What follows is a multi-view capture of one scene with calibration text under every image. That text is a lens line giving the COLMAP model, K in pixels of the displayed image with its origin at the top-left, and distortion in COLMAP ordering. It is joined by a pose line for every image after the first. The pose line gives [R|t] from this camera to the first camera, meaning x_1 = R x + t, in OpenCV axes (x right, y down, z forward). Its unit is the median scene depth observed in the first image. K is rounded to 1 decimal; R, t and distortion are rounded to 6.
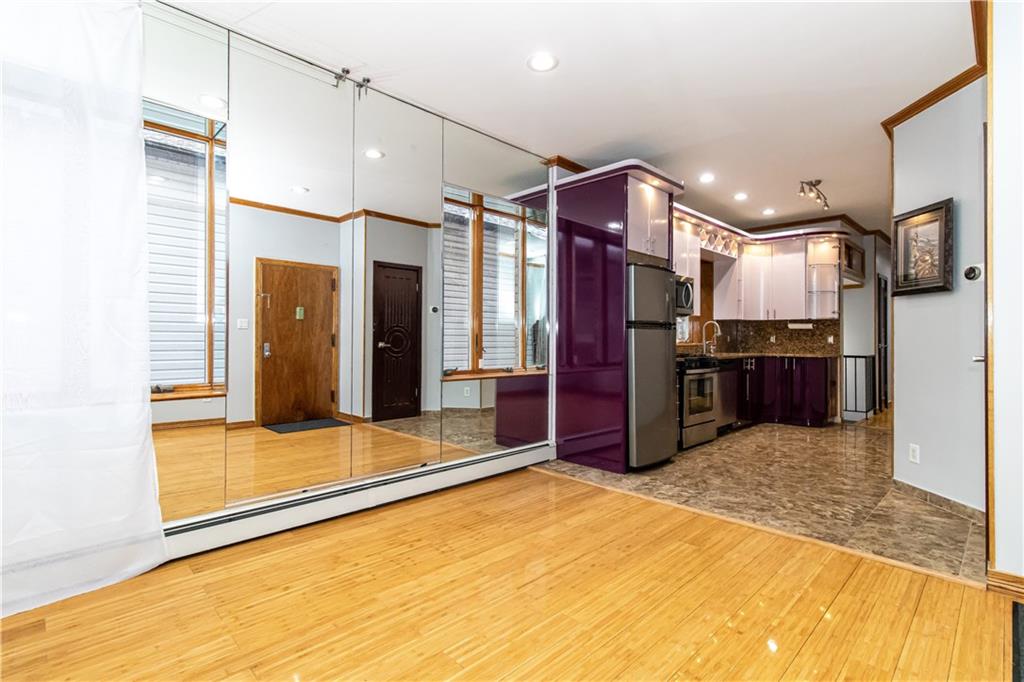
lens RADIAL K [[470.8, 0, 517.4], [0, 470.8, 339.9], [0, 0, 1]] dist [-0.004833, -0.000145]
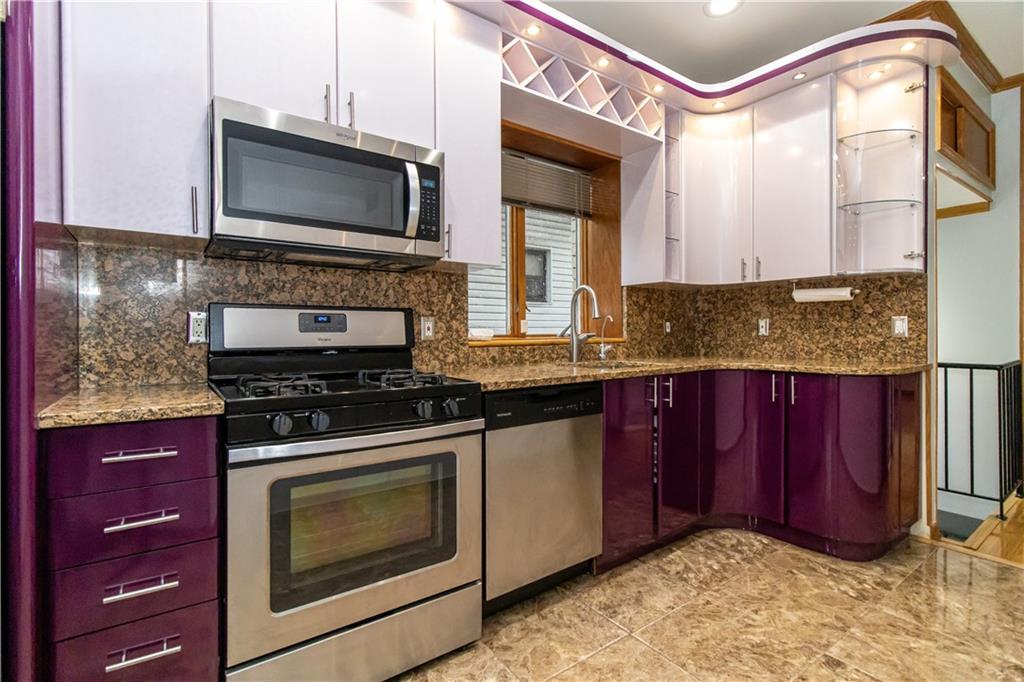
lens RADIAL K [[470.8, 0, 502.2], [0, 470.8, 335.8], [0, 0, 1]] dist [-0.004833, -0.000145]
pose [[0.989109, -0.006796, -0.147028, 0.378394], [0.007617, 0.999958, 0.005023, 0.002876], [0.146988, -0.006089, 0.989120, 0.540520]]
